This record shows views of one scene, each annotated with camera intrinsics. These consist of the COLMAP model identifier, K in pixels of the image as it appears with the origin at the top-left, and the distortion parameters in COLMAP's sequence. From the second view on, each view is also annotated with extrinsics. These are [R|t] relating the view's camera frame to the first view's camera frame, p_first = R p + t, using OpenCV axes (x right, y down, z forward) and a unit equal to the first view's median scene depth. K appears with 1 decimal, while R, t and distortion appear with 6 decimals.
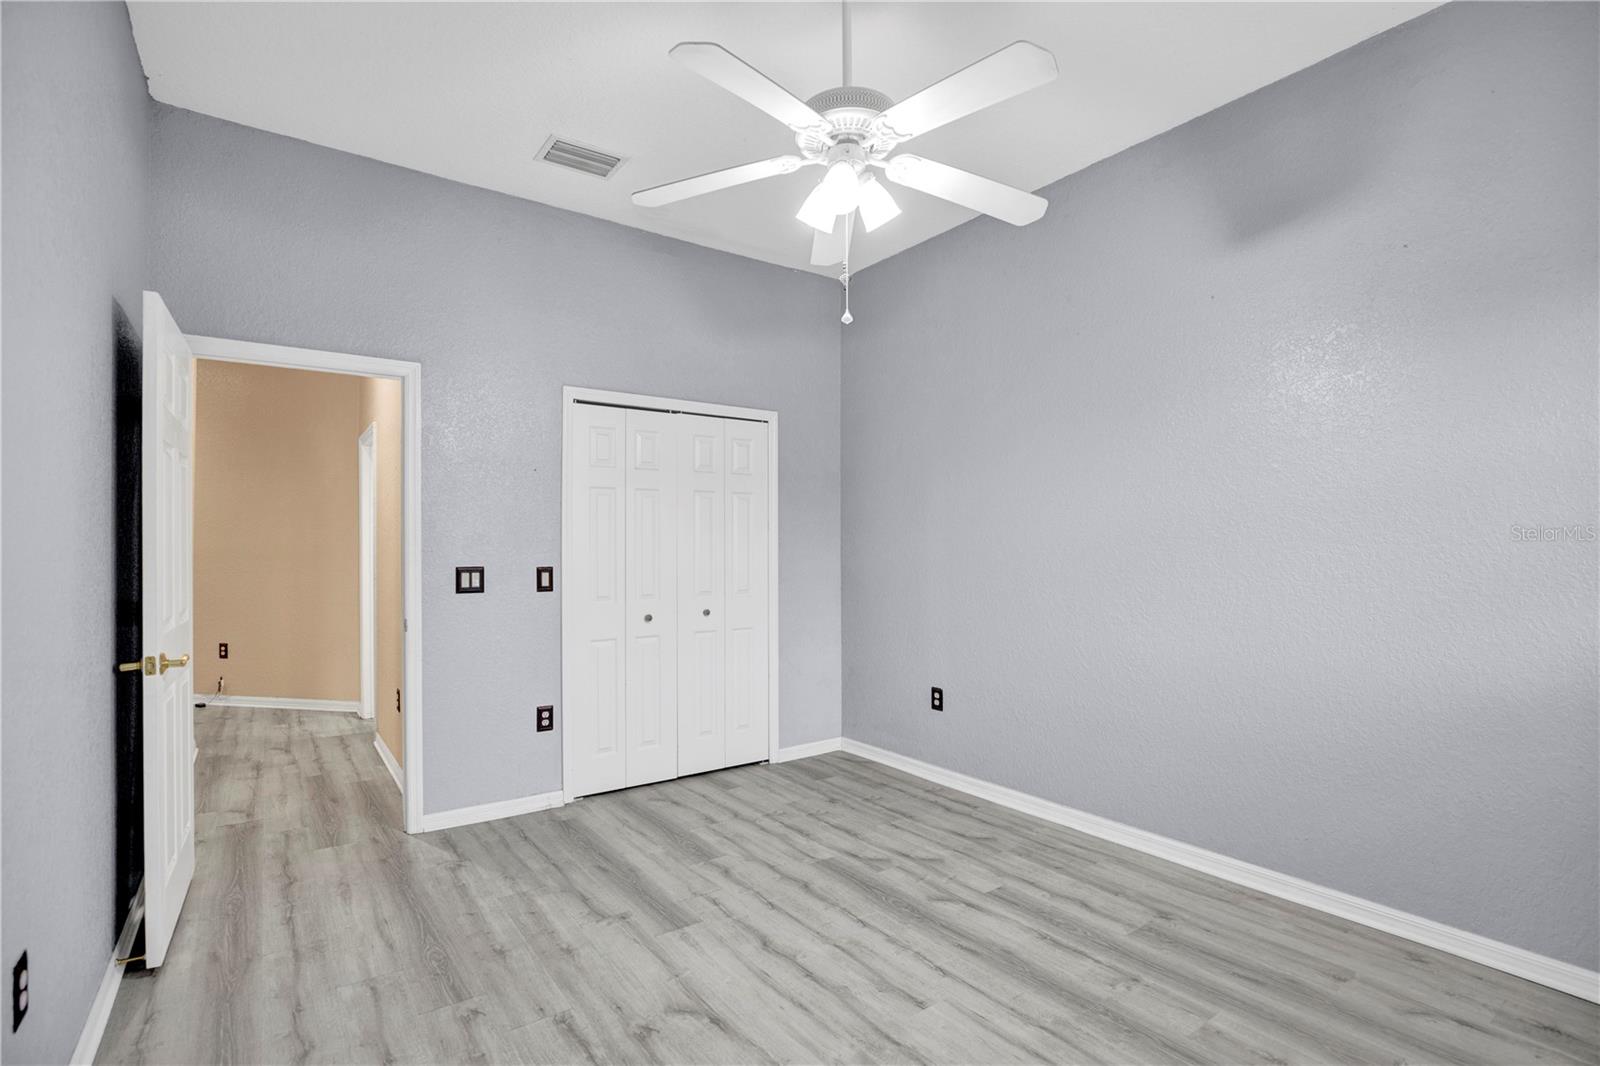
lens RADIAL K [[762.7, 0, 794.9], [0, 762.7, 544.5], [0, 0, 1]] dist [-0.045888, 0.015664]
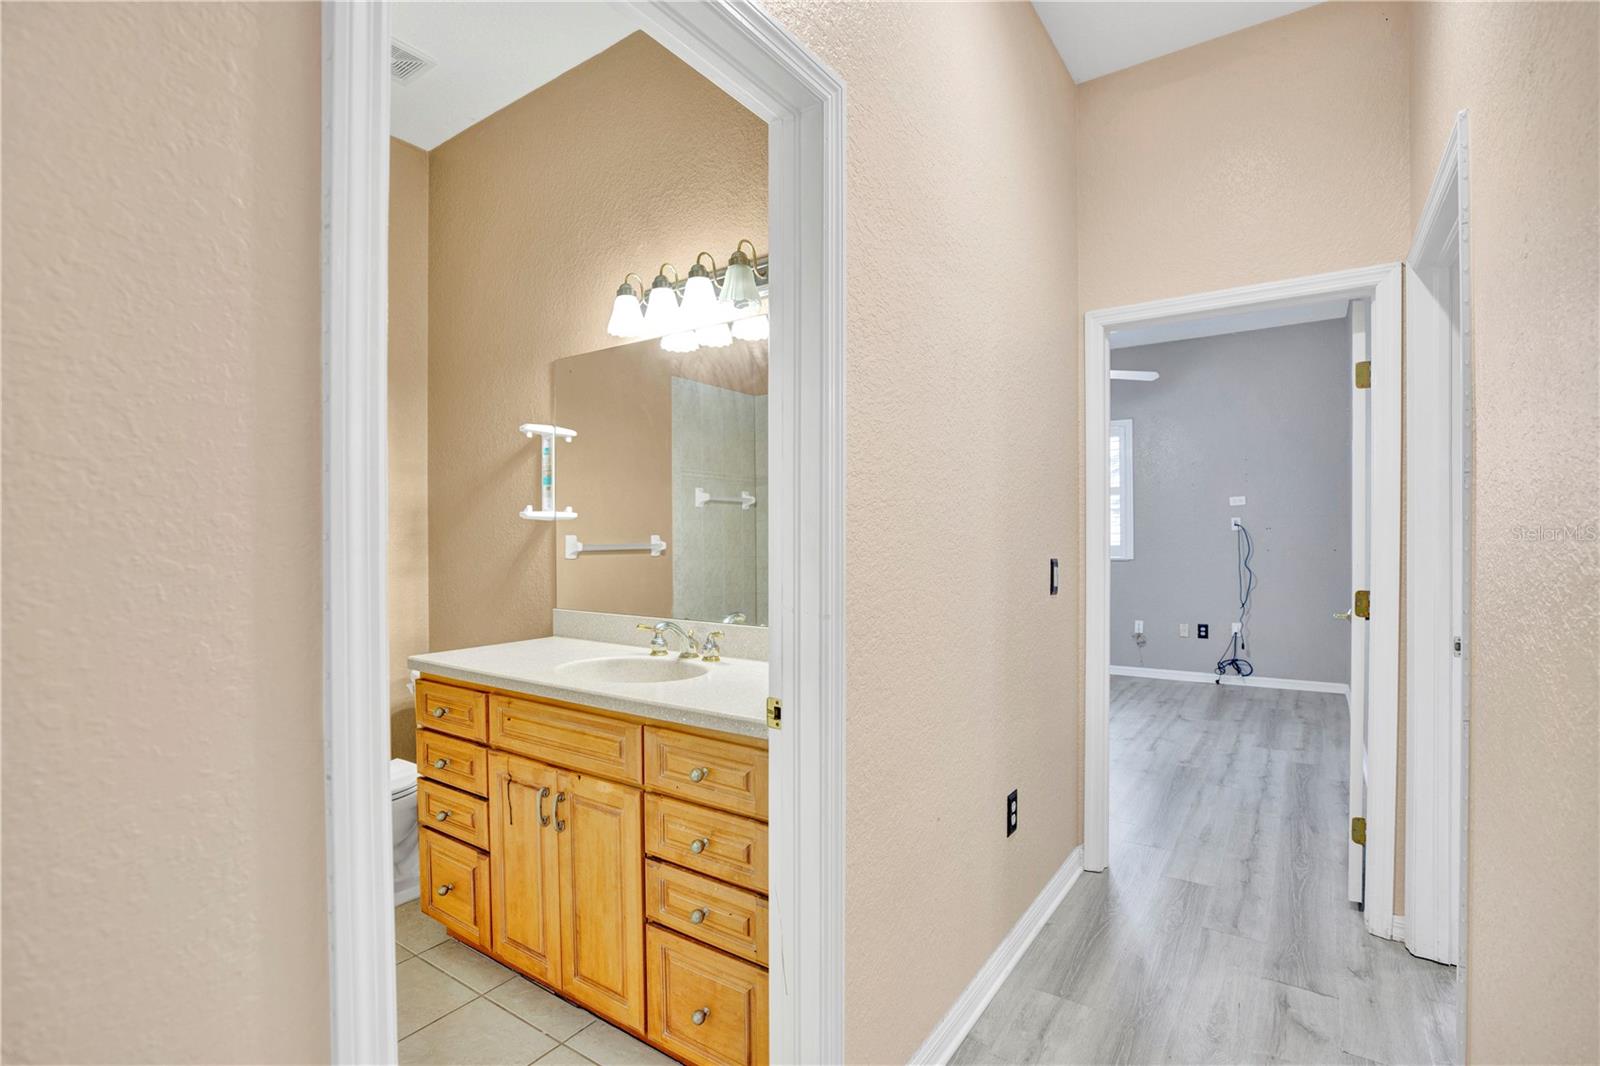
lens RADIAL K [[753.3, 0, 799.1], [0, 753.3, 547.7], [0, 0, 1]] dist [-0.045607, 0.015193]
pose [[-0.344555, -0.004797, 0.938754, -1.374180], [0.001607, 0.999982, 0.005700, 0.024696], [-0.938765, 0.003473, -0.344541, 1.873132]]
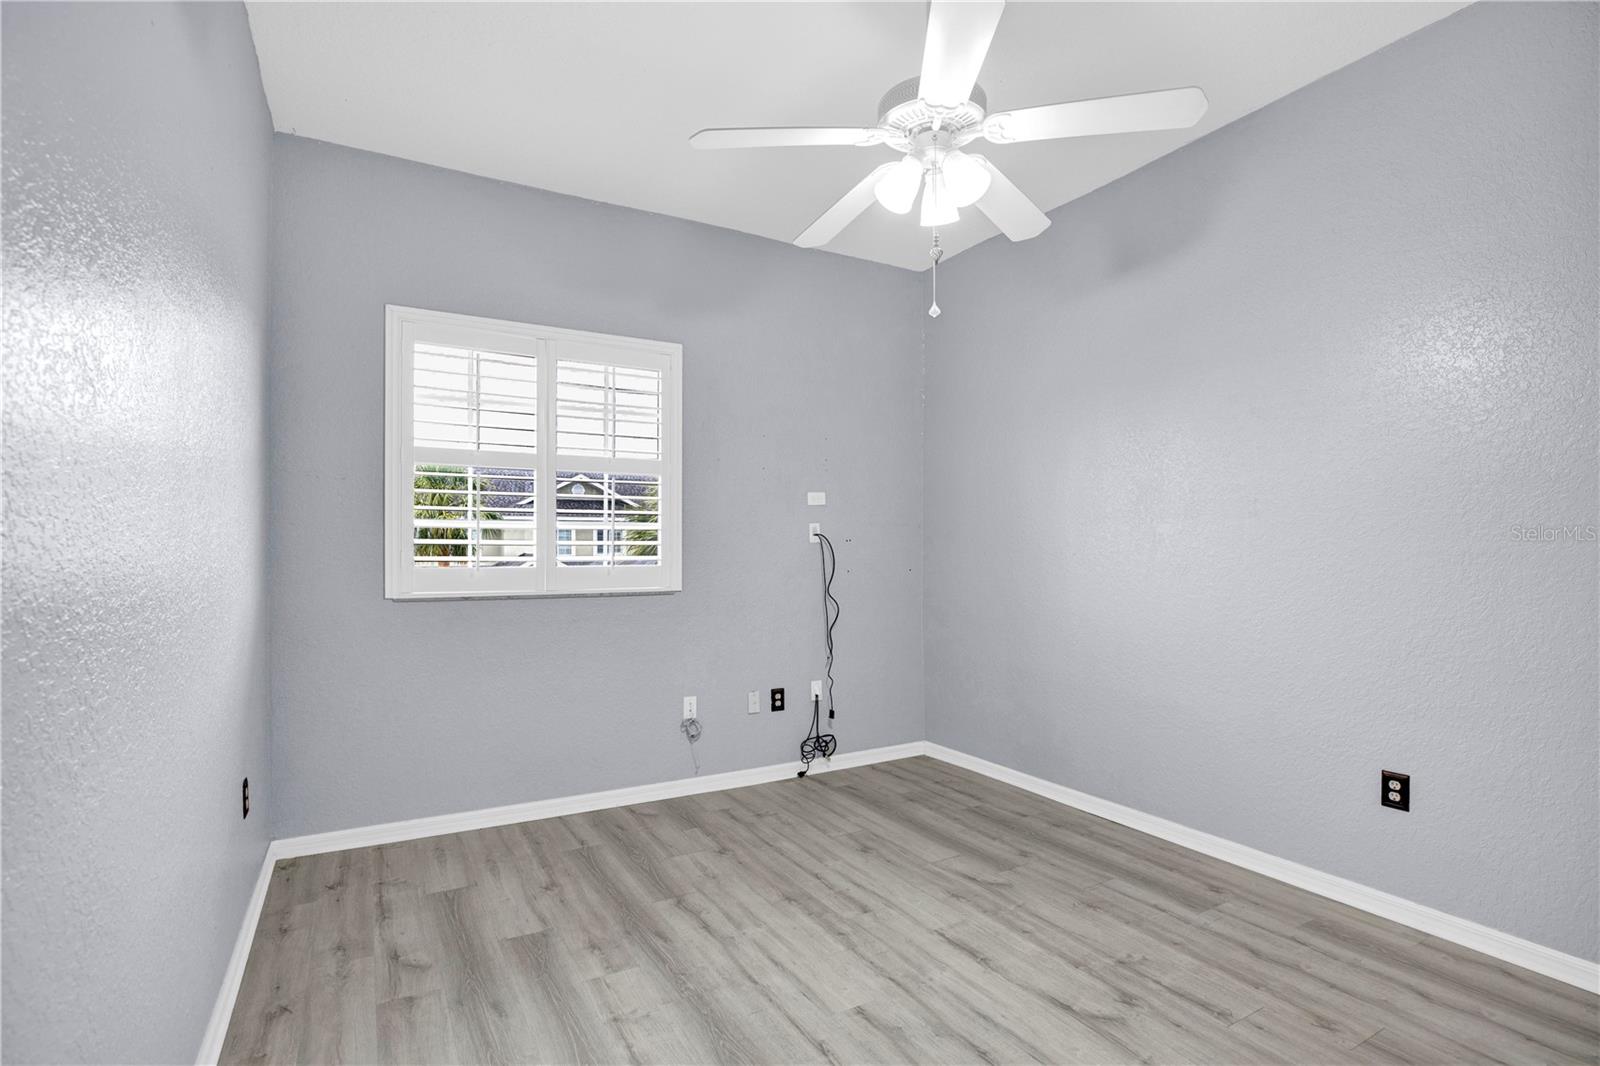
lens RADIAL K [[753.3, 0, 799.1], [0, 753.3, 547.7], [0, 0, 1]] dist [-0.045607, 0.015193]
pose [[-0.994811, 0.004294, 0.101646, 0.104267], [0.003031, 0.999916, -0.012585, 0.014826], [-0.101692, -0.012212, -0.994741, 1.414135]]
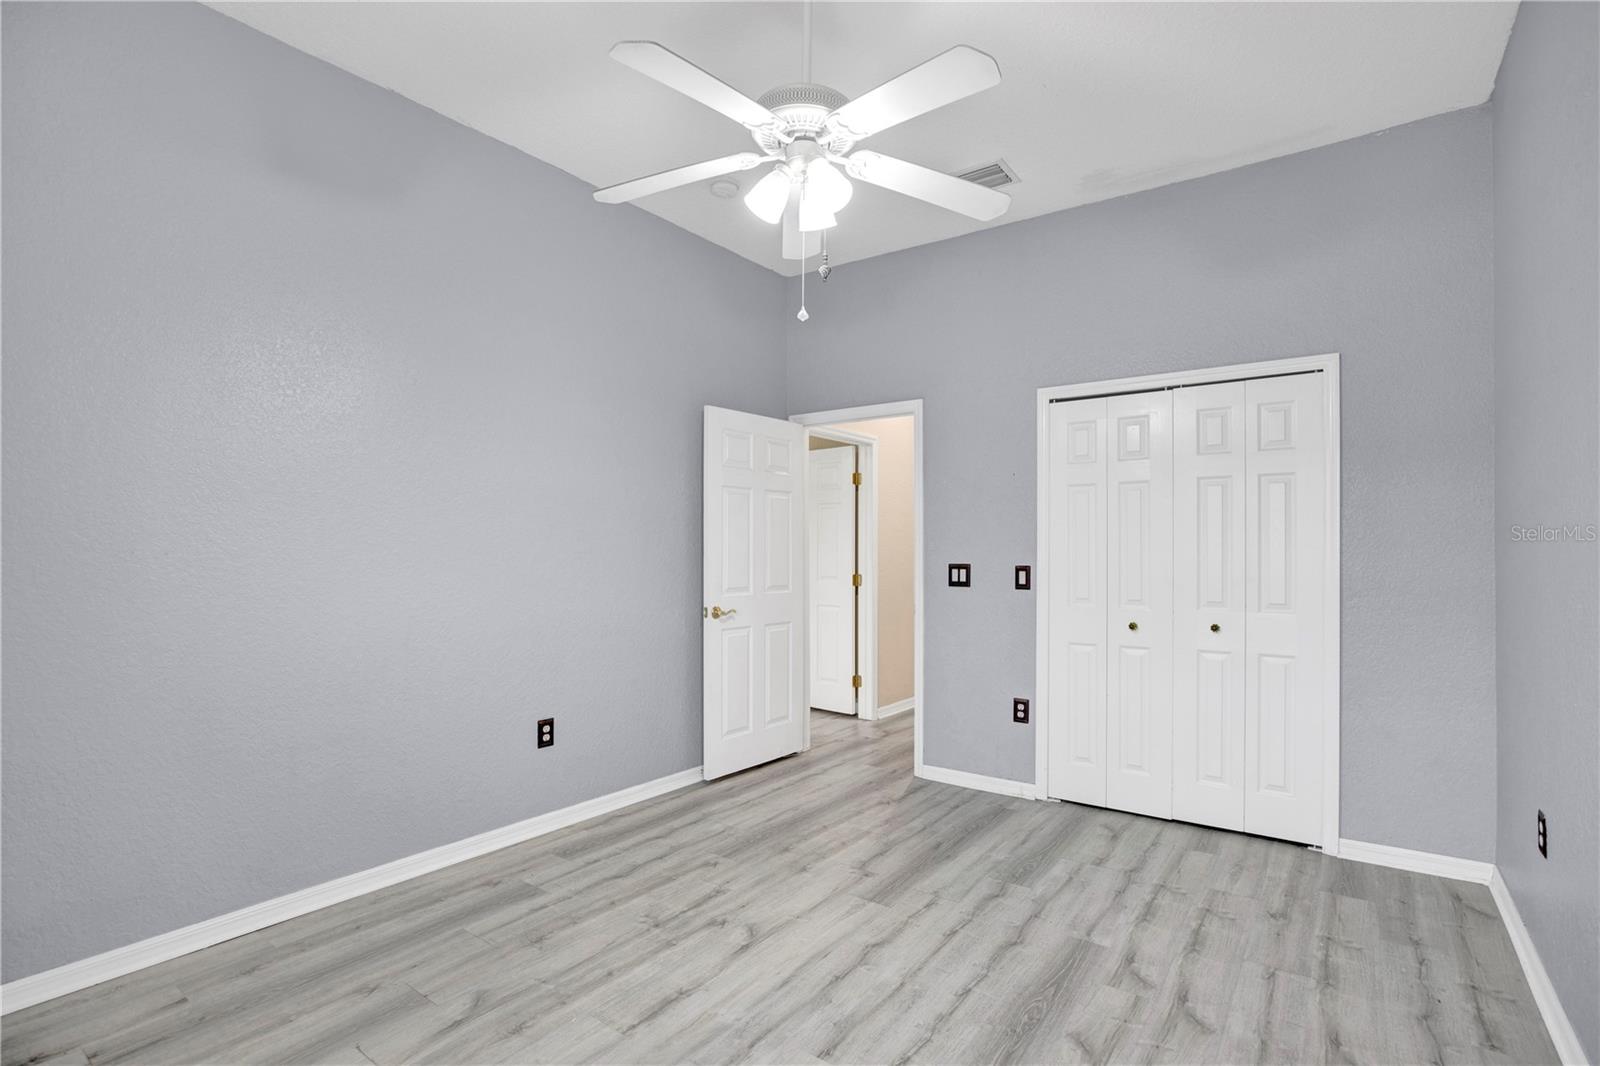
lens RADIAL K [[753.3, 0, 799.1], [0, 753.3, 547.7], [0, 0, 1]] dist [-0.045607, 0.015193]
pose [[0.303876, -0.001797, -0.952710, 0.716833], [0.003180, 0.999995, -0.000872, 0.005818], [0.952706, -0.002765, 0.303880, 0.502921]]
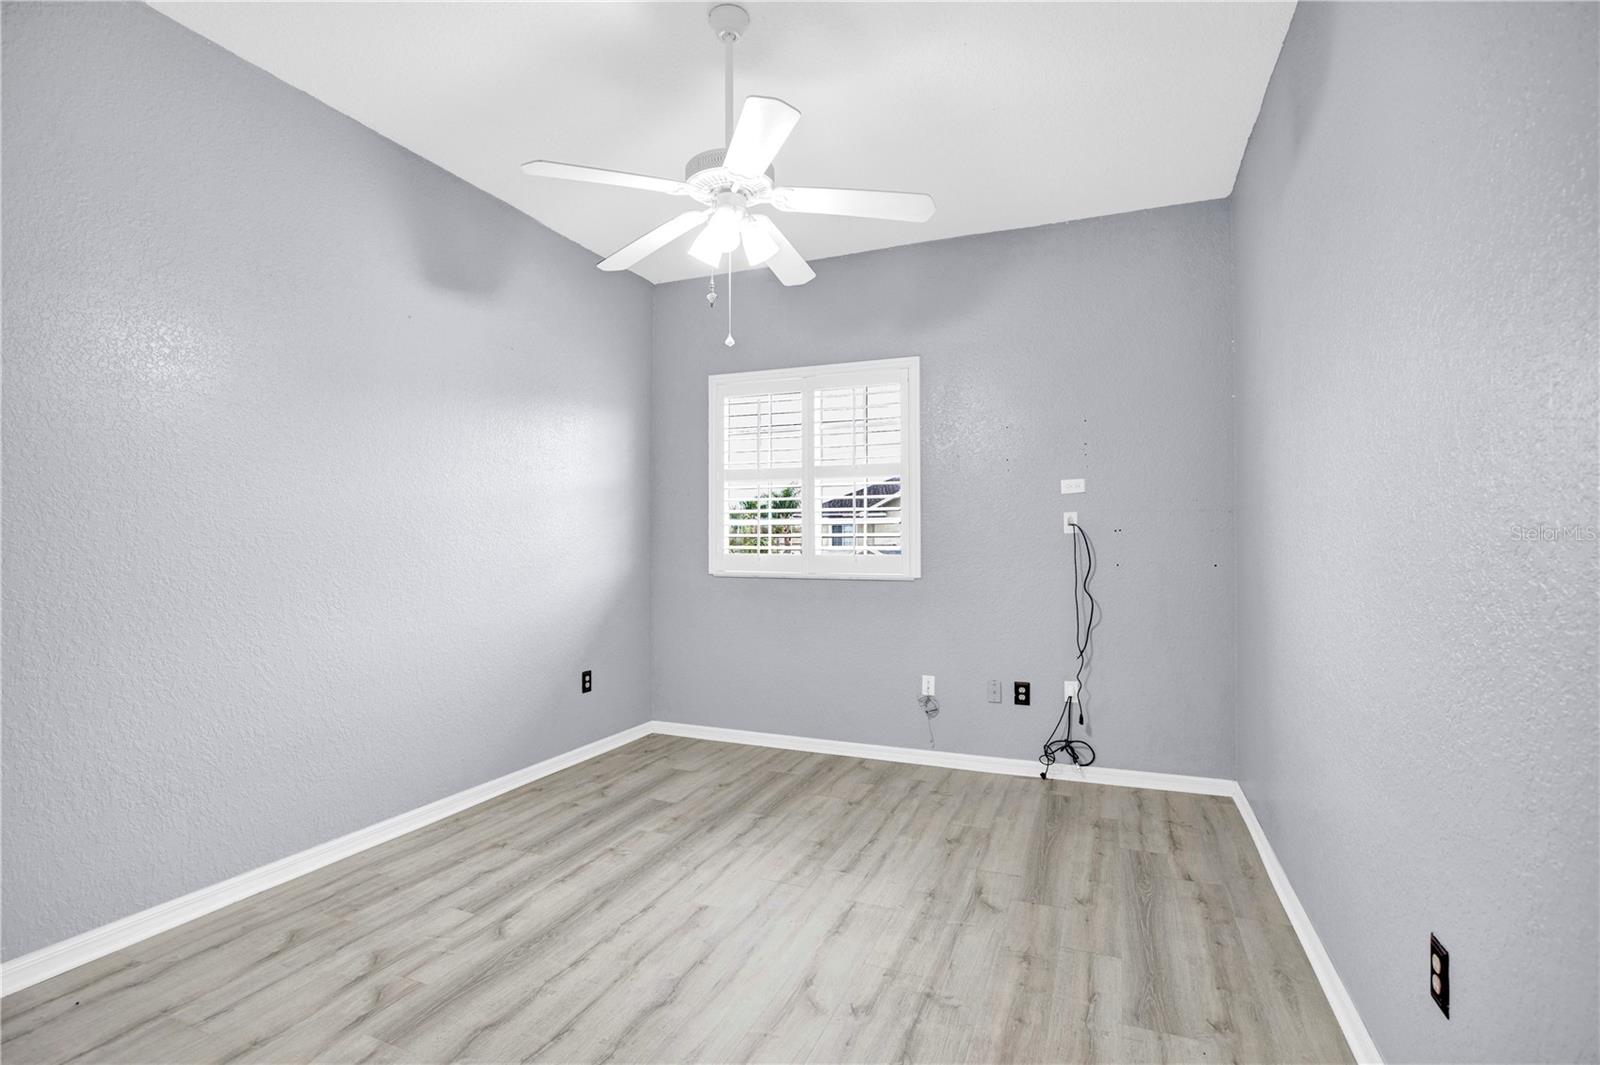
lens RADIAL K [[758.0, 0, 800.0], [0, 758.0, 532.5], [0, 0, 1]] dist [-0.044007, 0.016200]
pose [[-0.531453, 0.013769, 0.846976, -0.693458], [-0.004412, 0.999809, -0.019022, 0.013459], [-0.847076, -0.013846, -0.531291, 1.092941]]
